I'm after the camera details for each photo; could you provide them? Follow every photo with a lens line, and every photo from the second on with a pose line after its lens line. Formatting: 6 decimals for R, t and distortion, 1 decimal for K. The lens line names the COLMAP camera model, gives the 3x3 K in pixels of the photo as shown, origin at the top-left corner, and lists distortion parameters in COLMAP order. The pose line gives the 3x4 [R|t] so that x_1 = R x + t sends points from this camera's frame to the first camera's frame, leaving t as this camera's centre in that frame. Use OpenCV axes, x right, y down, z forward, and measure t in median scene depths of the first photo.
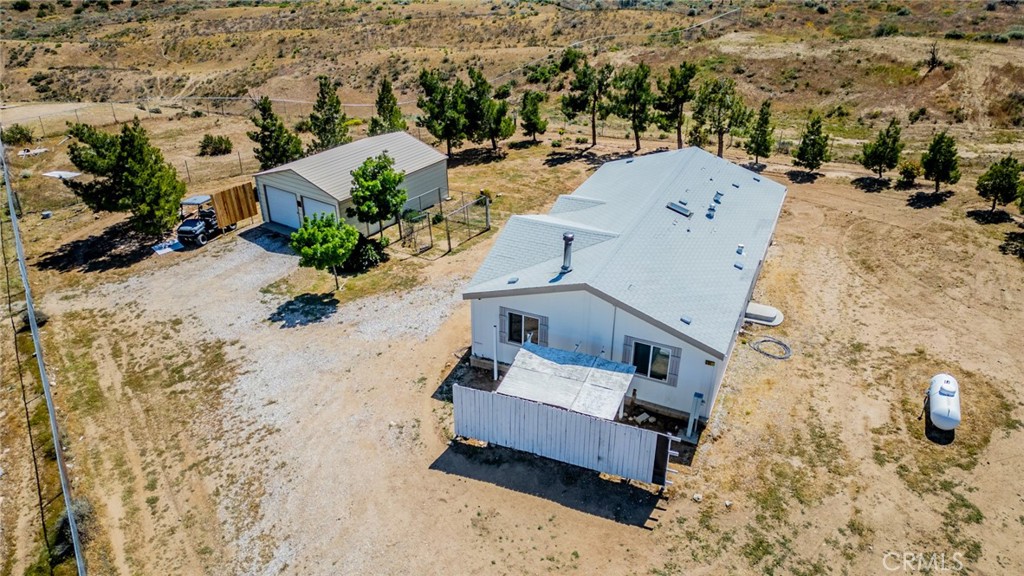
lens RADIAL K [[714.3, 0, 512.0], [0, 714.3, 288.0], [0, 0, 1]] dist [0.089674, -0.095048]
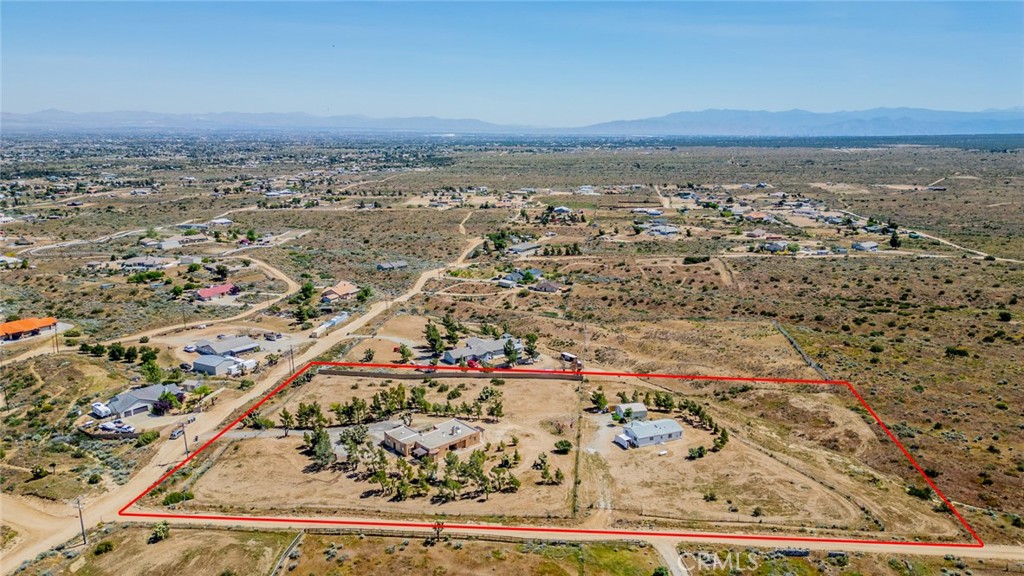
lens RADIAL K [[714.3, 0, 512.0], [0, 714.3, 288.0], [0, 0, 1]] dist [0.089674, -0.095048]
pose [[0.757168, 0.146866, -0.636496, 2.759665], [-0.305759, 0.940746, -0.146657, 0.074816], [0.577243, 0.305658, 0.757208, -4.506617]]
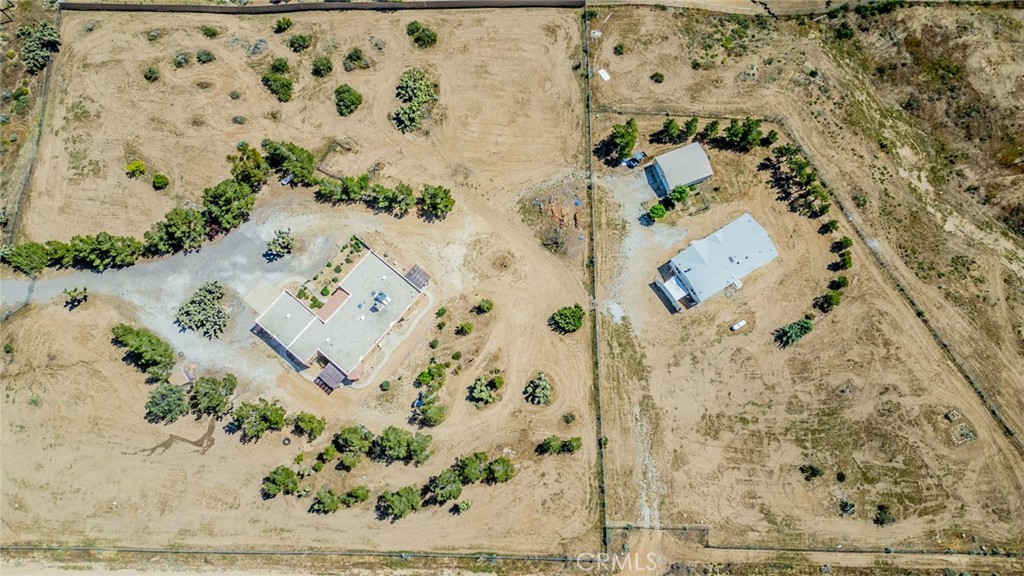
lens RADIAL K [[714.3, 0, 512.0], [0, 714.3, 288.0], [0, 0, 1]] dist [0.089674, -0.095048]
pose [[0.830606, 0.532552, -0.162732, -0.044382], [-0.241757, 0.608115, 0.756141, -2.185531], [0.501644, -0.588714, 0.633852, -1.830499]]
